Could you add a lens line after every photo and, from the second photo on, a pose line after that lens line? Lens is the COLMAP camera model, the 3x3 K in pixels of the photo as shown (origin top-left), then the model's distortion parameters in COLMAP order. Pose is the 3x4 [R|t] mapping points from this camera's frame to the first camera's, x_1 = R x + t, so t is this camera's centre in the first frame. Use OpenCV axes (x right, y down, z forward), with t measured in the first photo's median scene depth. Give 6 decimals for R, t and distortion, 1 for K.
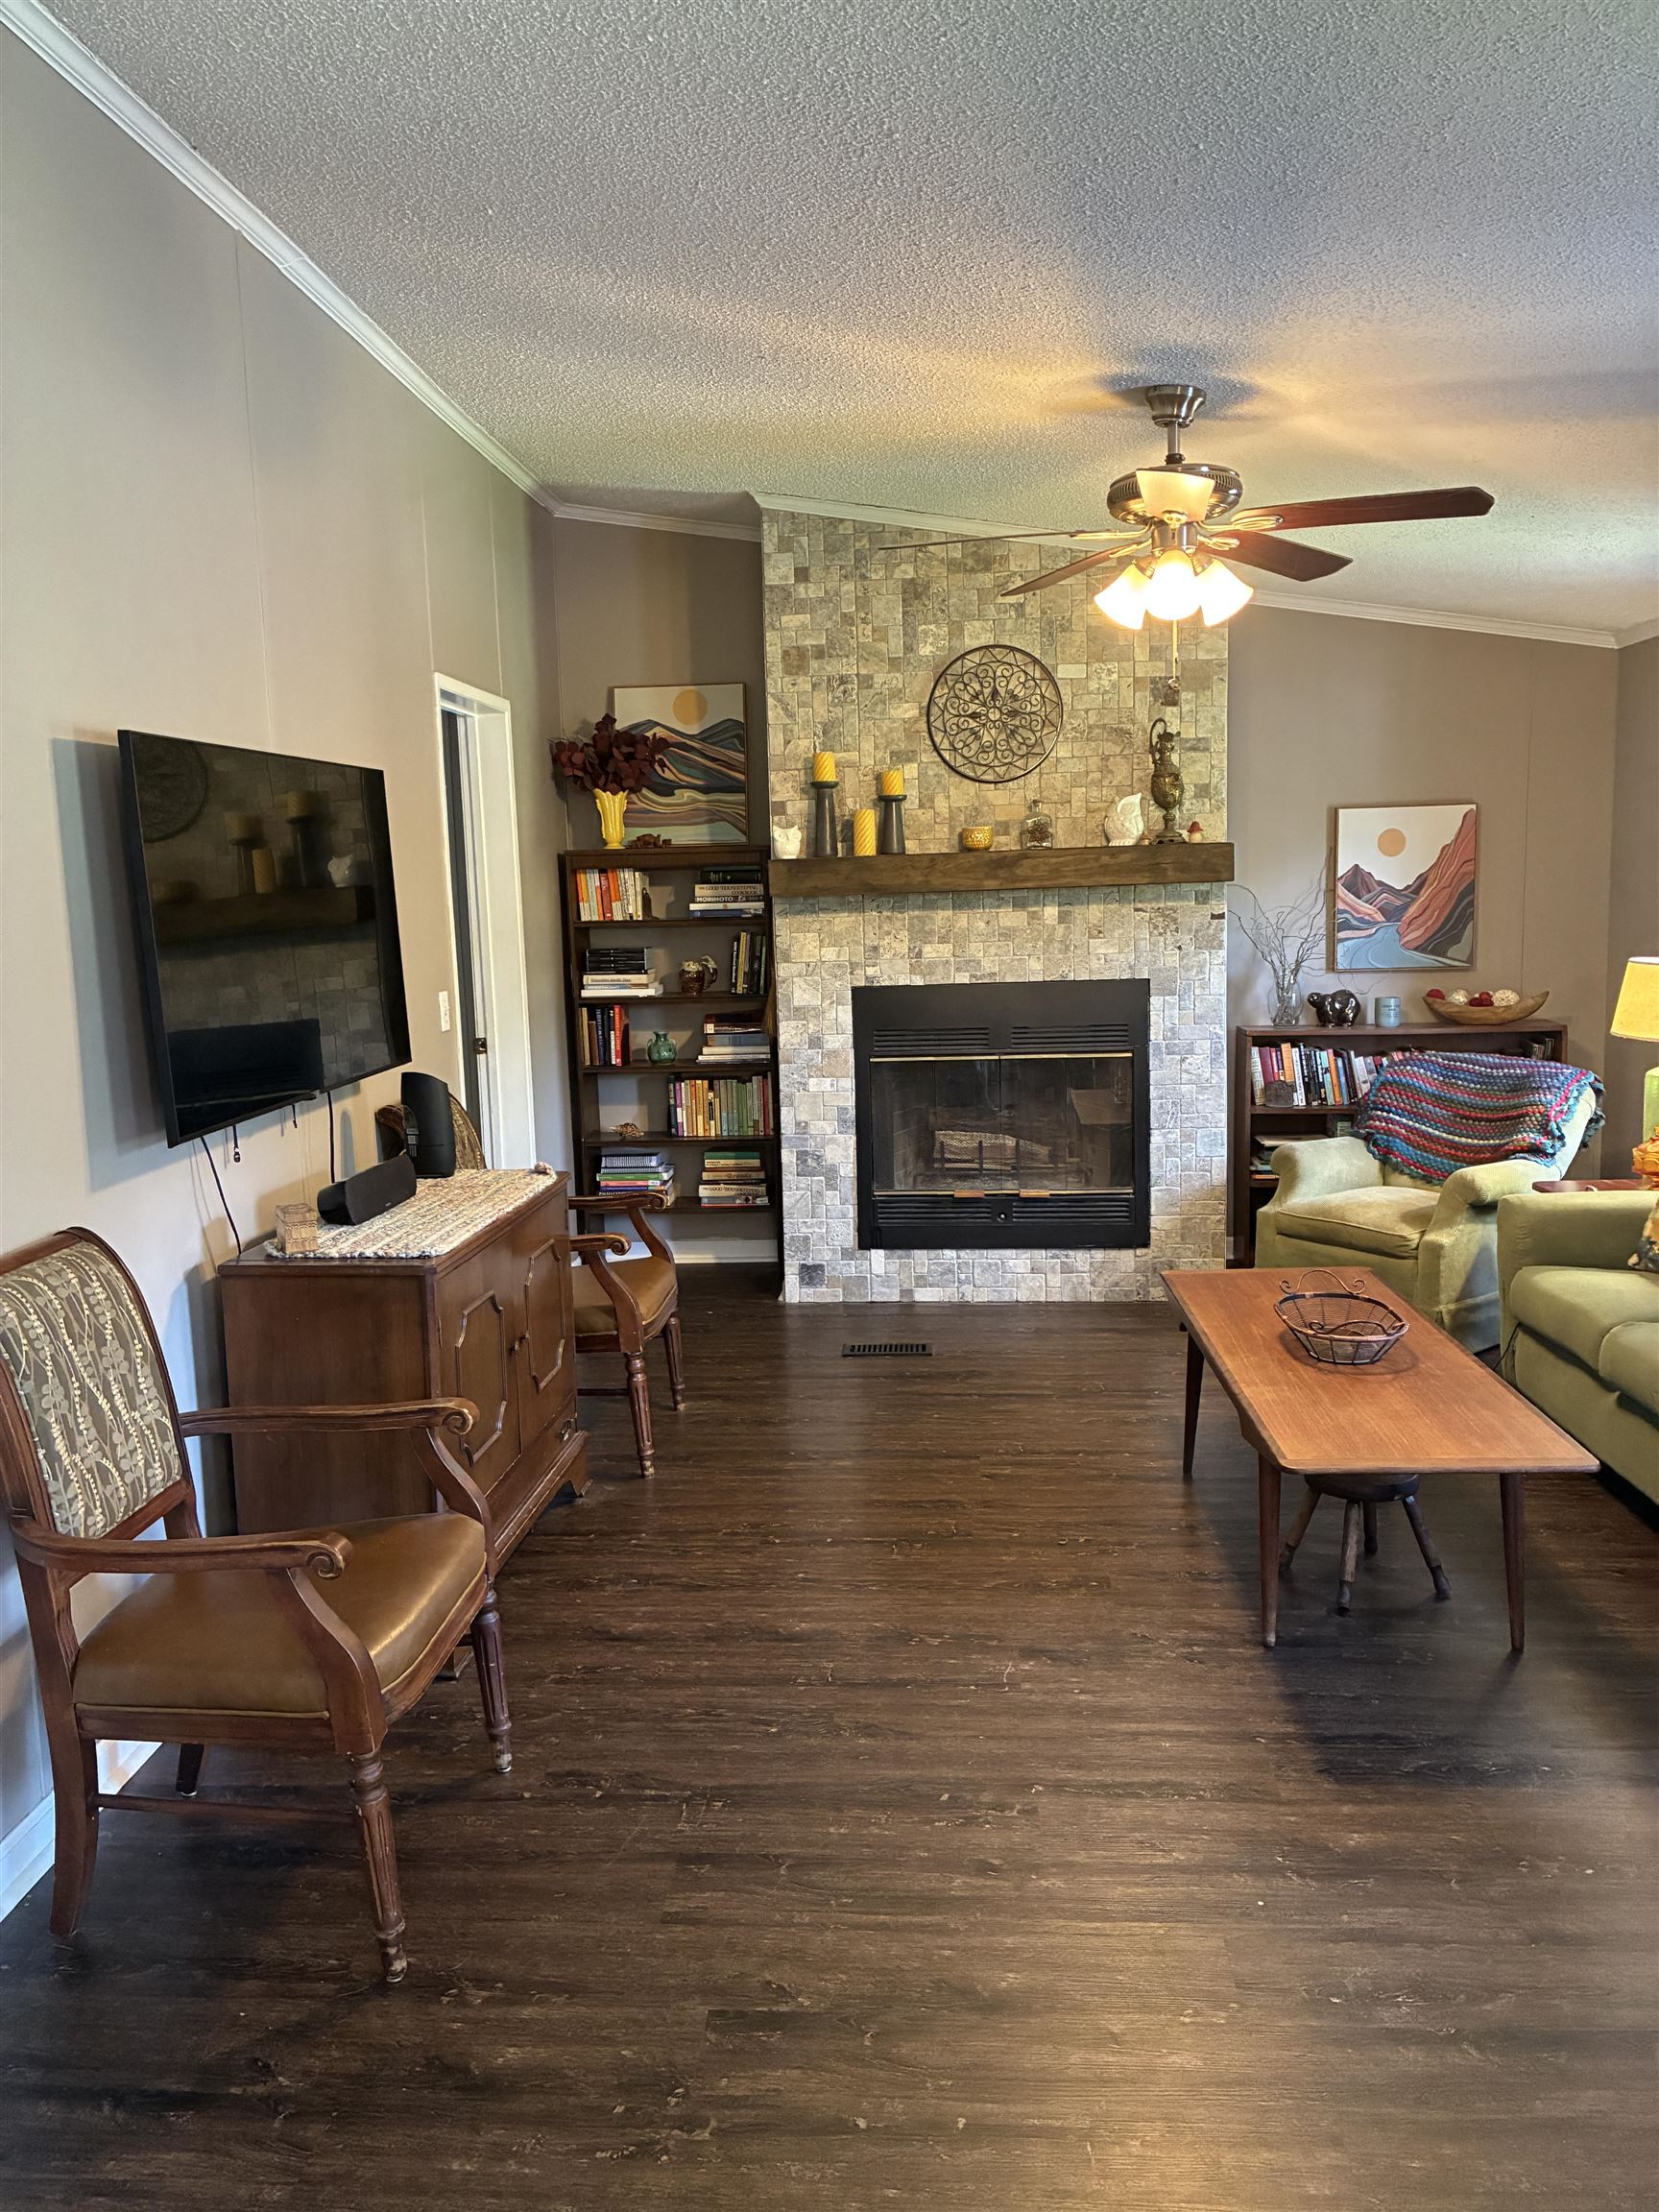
lens RADIAL K [[1658.4, 0, 826.5], [0, 1658.4, 1096.2], [0, 0, 1]] dist [0.018136, -0.001193]
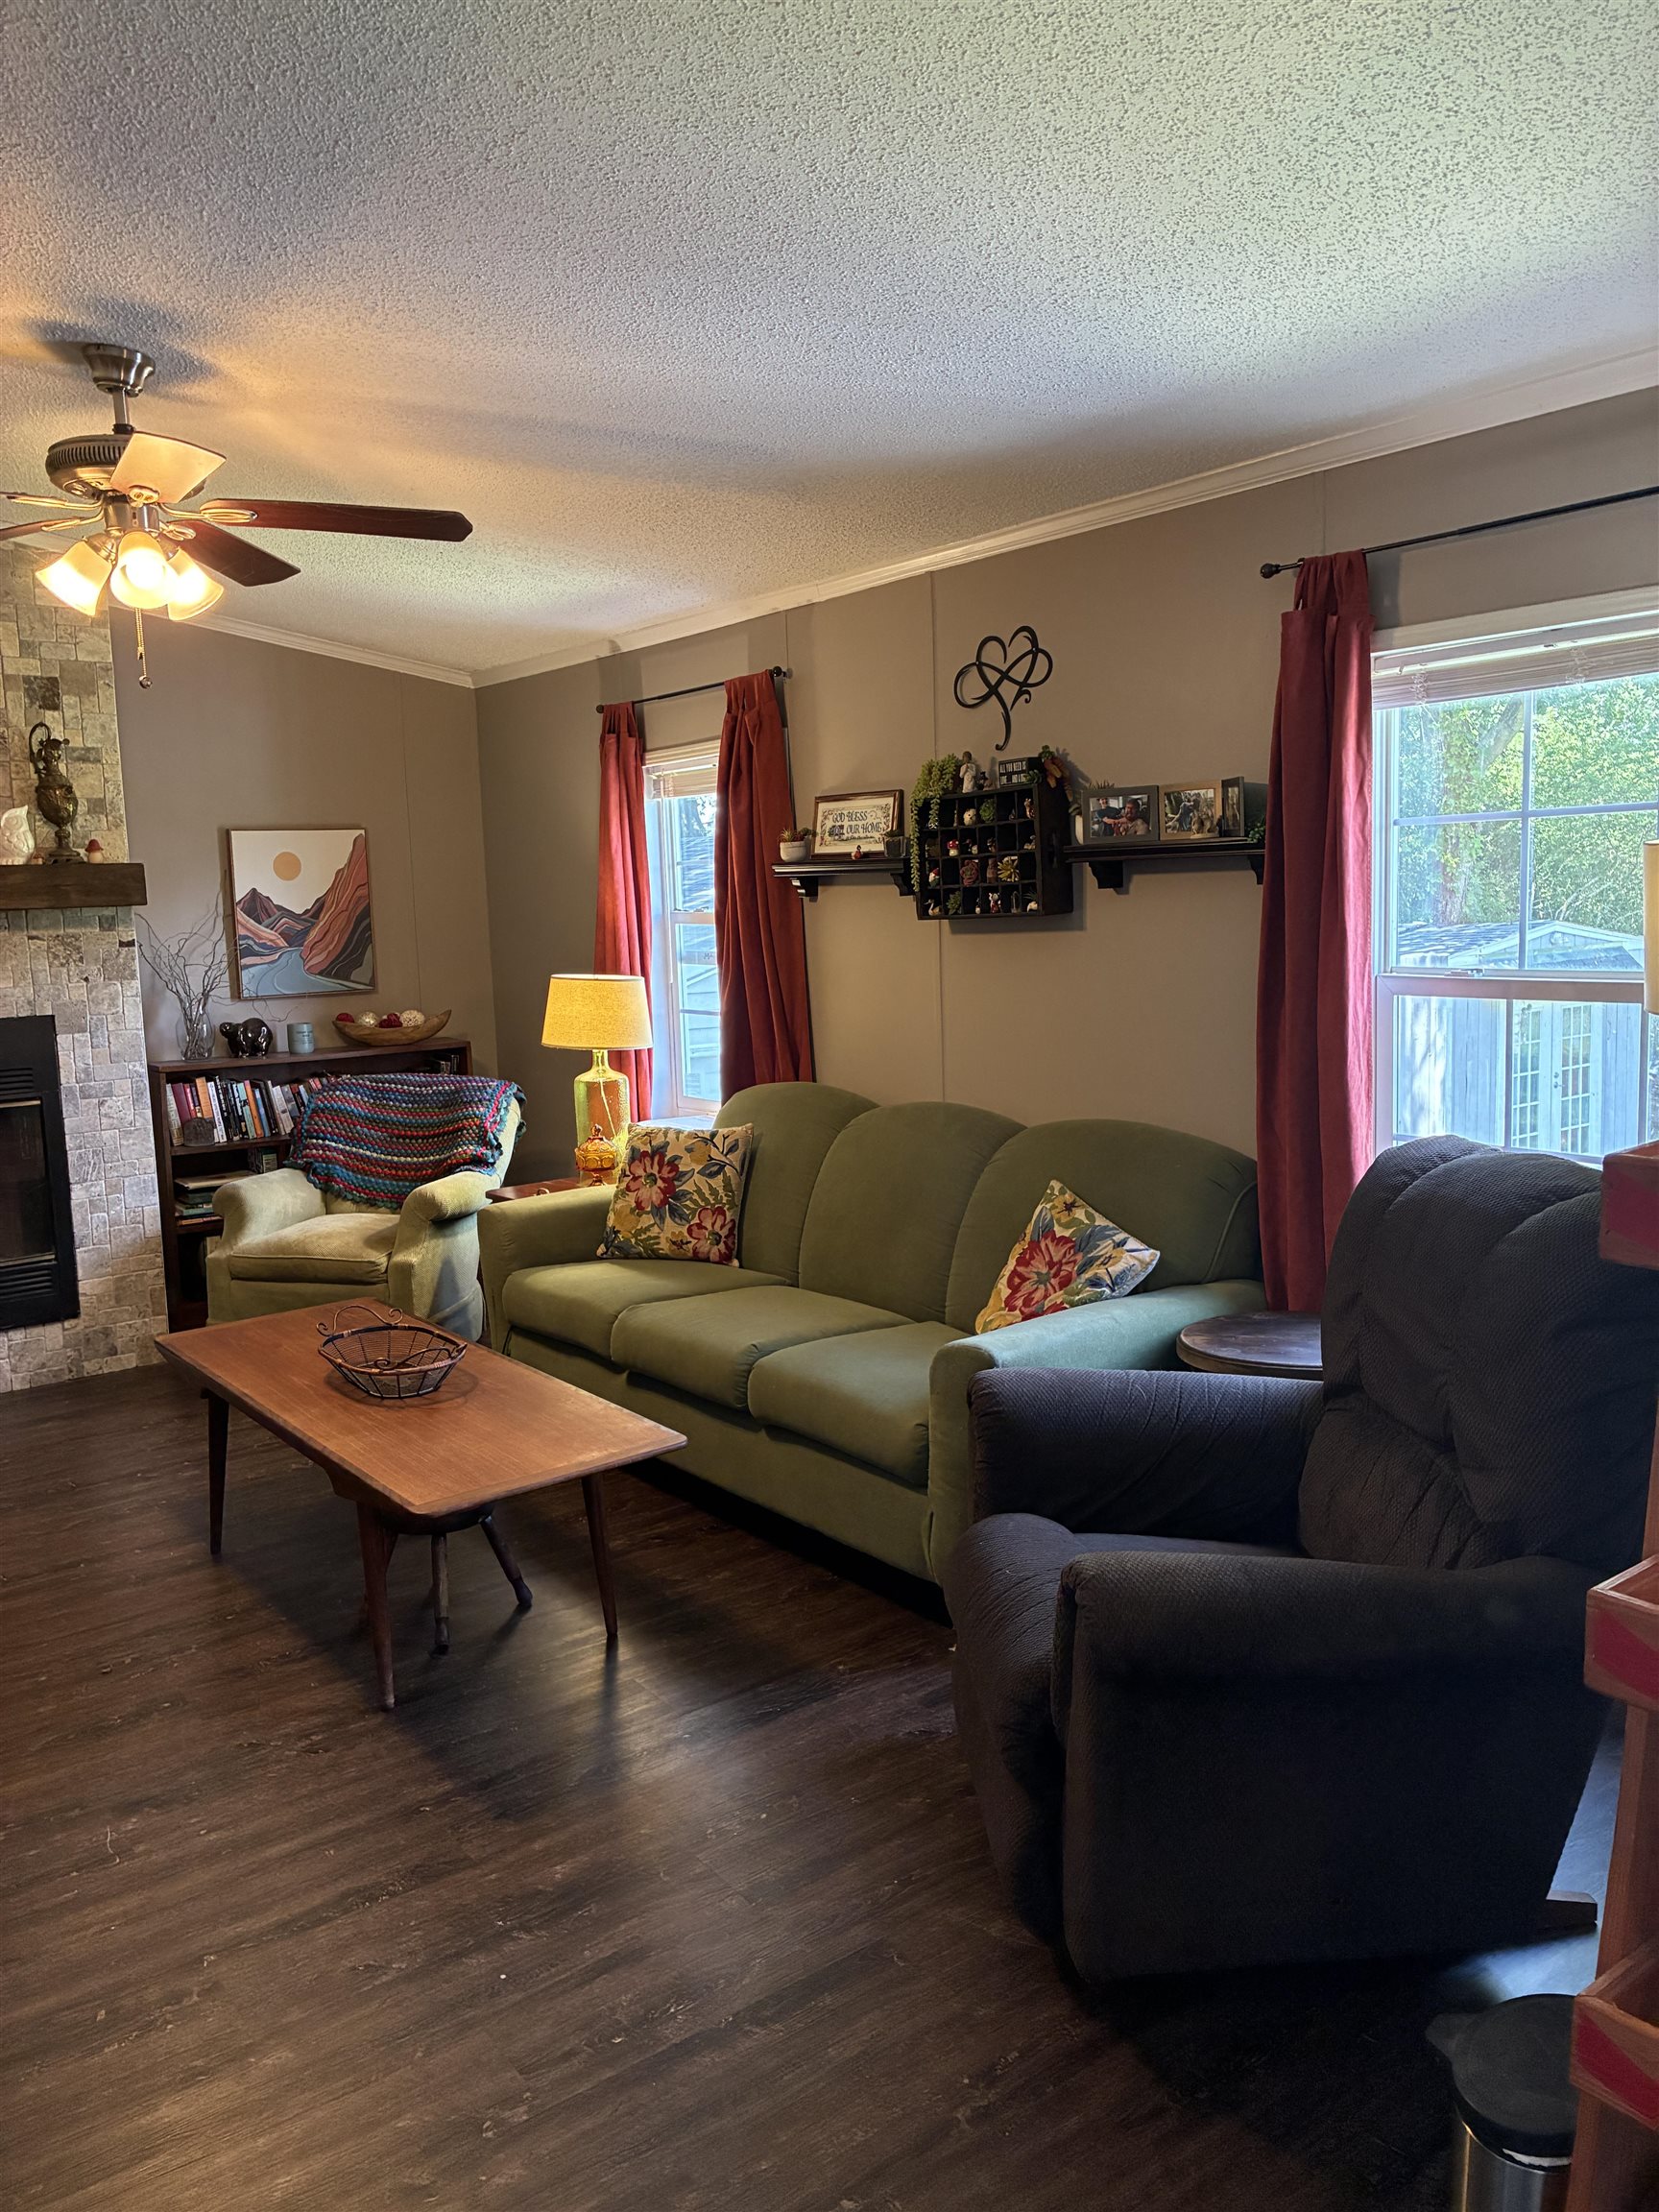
lens RADIAL K [[1650.0, 0, 834.0], [0, 1650.0, 1091.8], [0, 0, 1]] dist [0.043702, -0.064642]
pose [[0.754601, -0.078137, 0.651515, -0.072893], [0.091549, 0.995711, 0.013383, -0.003911], [-0.649766, 0.049547, 0.758518, 0.060059]]
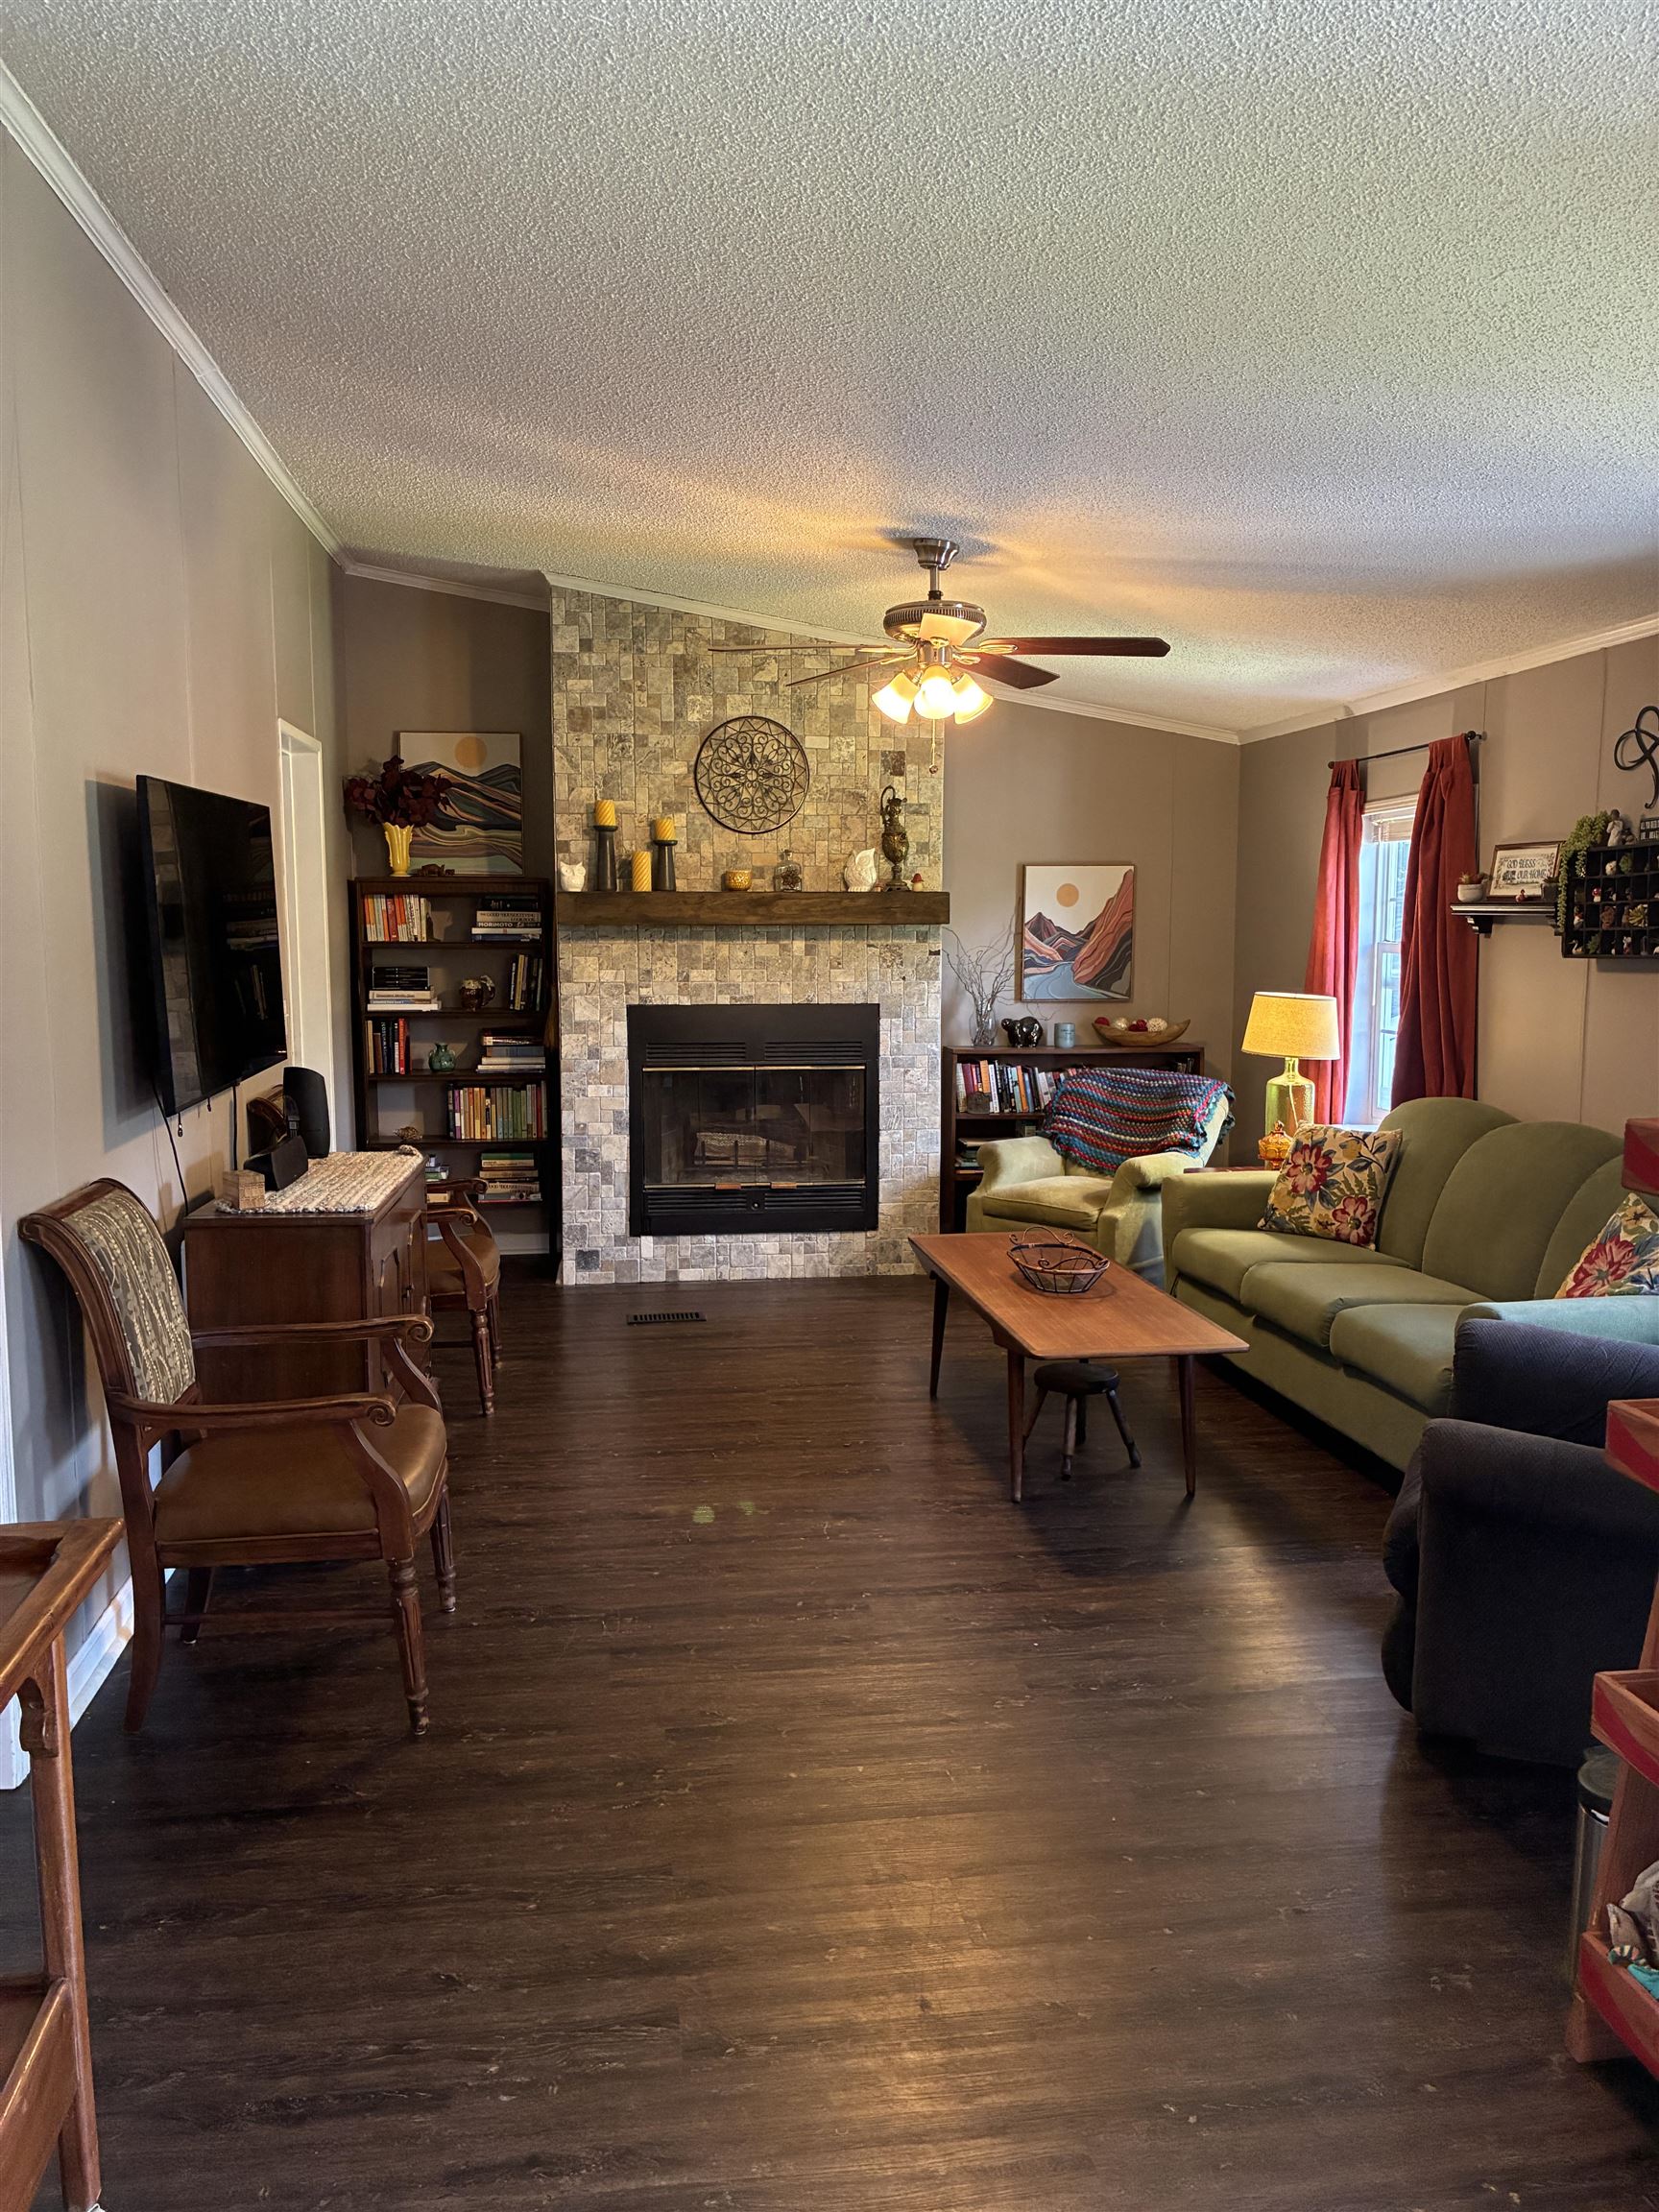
lens RADIAL K [[1649.6, 0, 837.6], [0, 1649.6, 1095.8], [0, 0, 1]] dist [0.087398, -0.198974]
pose [[0.976755, 0.006060, 0.214272, -0.089020], [-0.001670, 0.999785, -0.020662, 0.020247], [-0.214352, 0.019824, 0.976555, -0.149478]]
